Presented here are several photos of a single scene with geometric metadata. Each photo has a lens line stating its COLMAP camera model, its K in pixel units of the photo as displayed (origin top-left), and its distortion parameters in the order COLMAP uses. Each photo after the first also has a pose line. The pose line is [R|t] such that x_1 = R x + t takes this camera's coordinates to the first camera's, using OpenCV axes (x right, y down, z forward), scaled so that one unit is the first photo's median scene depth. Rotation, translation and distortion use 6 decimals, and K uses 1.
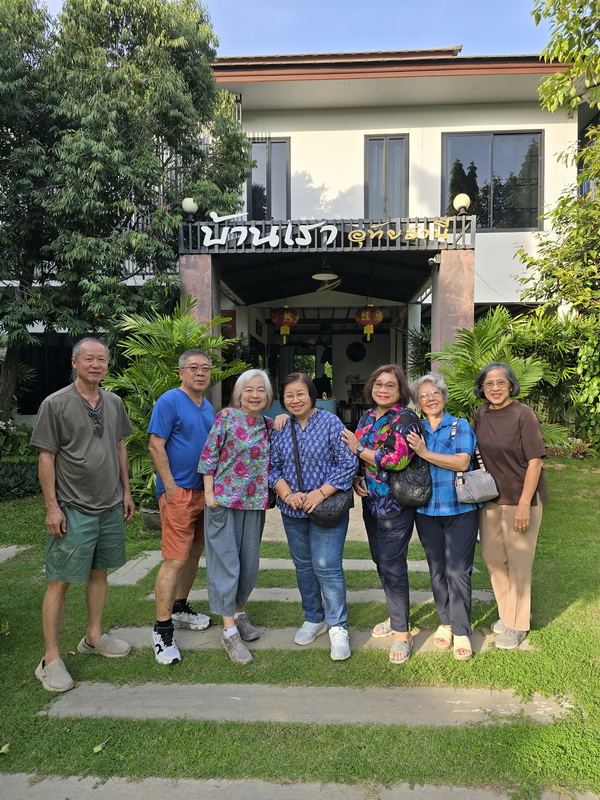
lens RADIAL K [[537.1, 0, 306.1], [0, 537.1, 403.6], [0, 0, 1]] dist [0.065948, -0.051419]
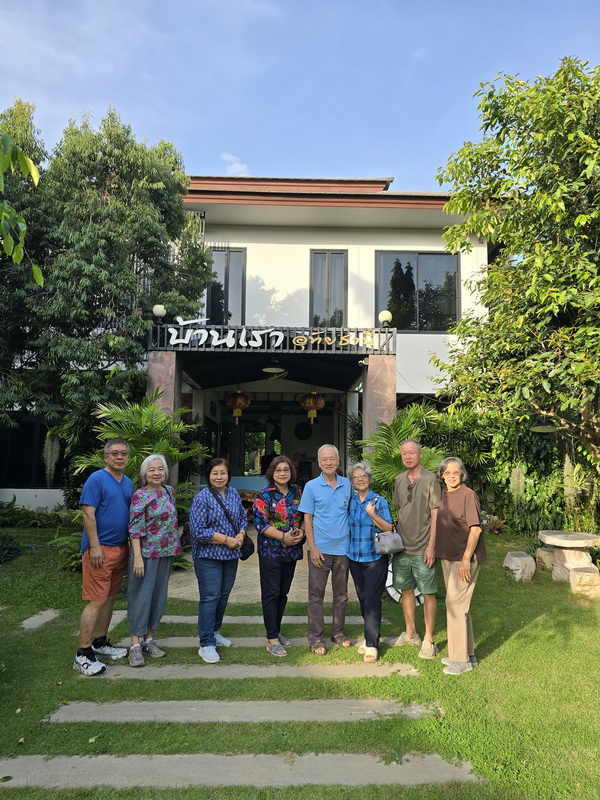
lens RADIAL K [[539.3, 0, 293.6], [0, 539.3, 403.6], [0, 0, 1]] dist [0.086143, -0.082660]
pose [[0.997541, 0.023527, 0.066019, 0.004080], [-0.014264, 0.990410, -0.137420, -0.006329], [-0.068619, 0.136140, 0.988310, -0.166703]]
